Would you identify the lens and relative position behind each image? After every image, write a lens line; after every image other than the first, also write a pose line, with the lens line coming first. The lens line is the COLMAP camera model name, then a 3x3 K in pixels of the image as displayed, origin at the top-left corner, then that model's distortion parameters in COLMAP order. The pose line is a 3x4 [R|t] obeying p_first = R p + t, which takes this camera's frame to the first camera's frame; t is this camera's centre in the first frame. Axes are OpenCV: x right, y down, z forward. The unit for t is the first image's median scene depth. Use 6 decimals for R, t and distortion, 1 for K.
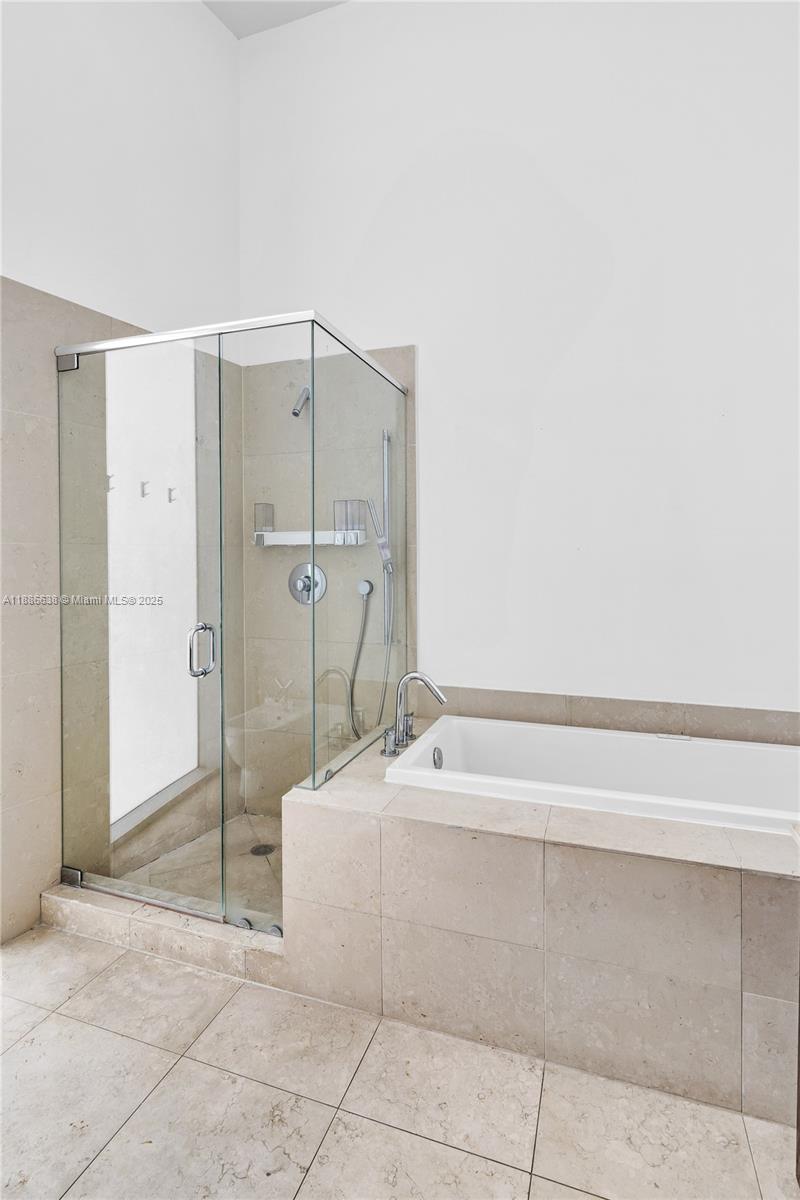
lens RADIAL K [[579.6, 0, 403.6], [0, 579.6, 559.7], [0, 0, 1]] dist [-0.001539, 0.000021]
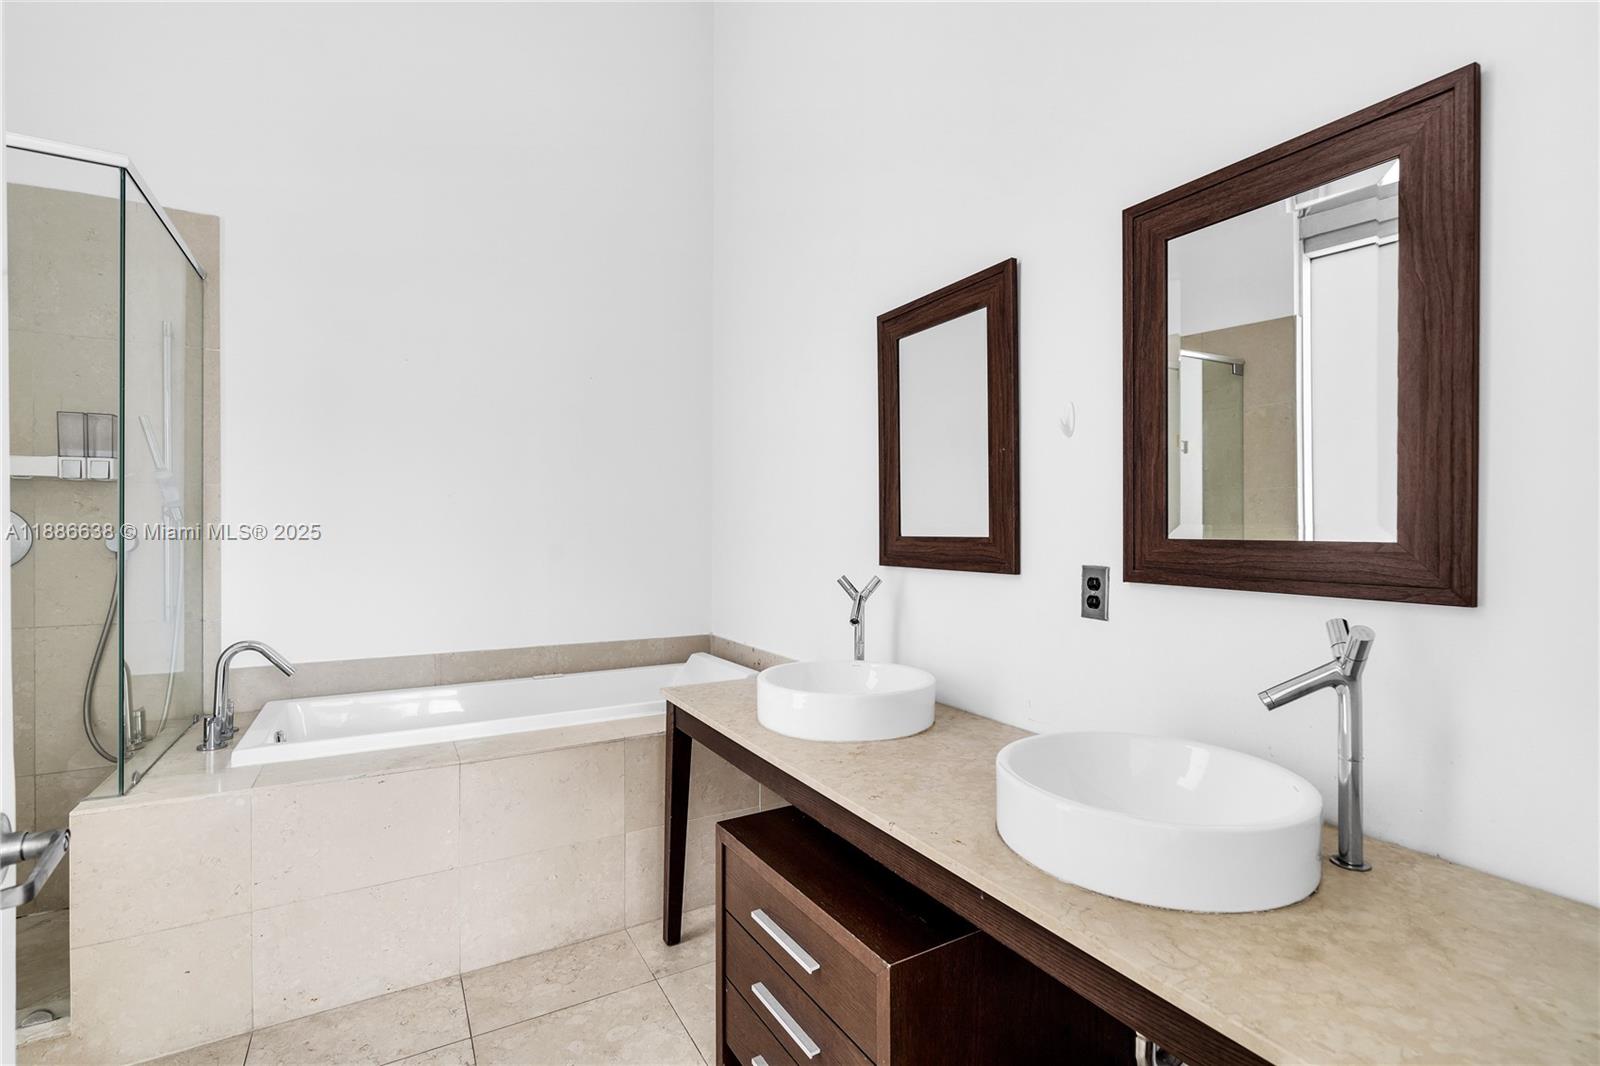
lens RADIAL K [[746.0, 0, 796.6], [0, 746.0, 528.3], [0, 0, 1]] dist [-0.002132, -0.000634]
pose [[0.667641, 0.010053, 0.744416, -0.286060], [0.001187, 0.999893, -0.014568, 0.067965], [-0.744482, 0.010610, 0.667558, -0.282634]]
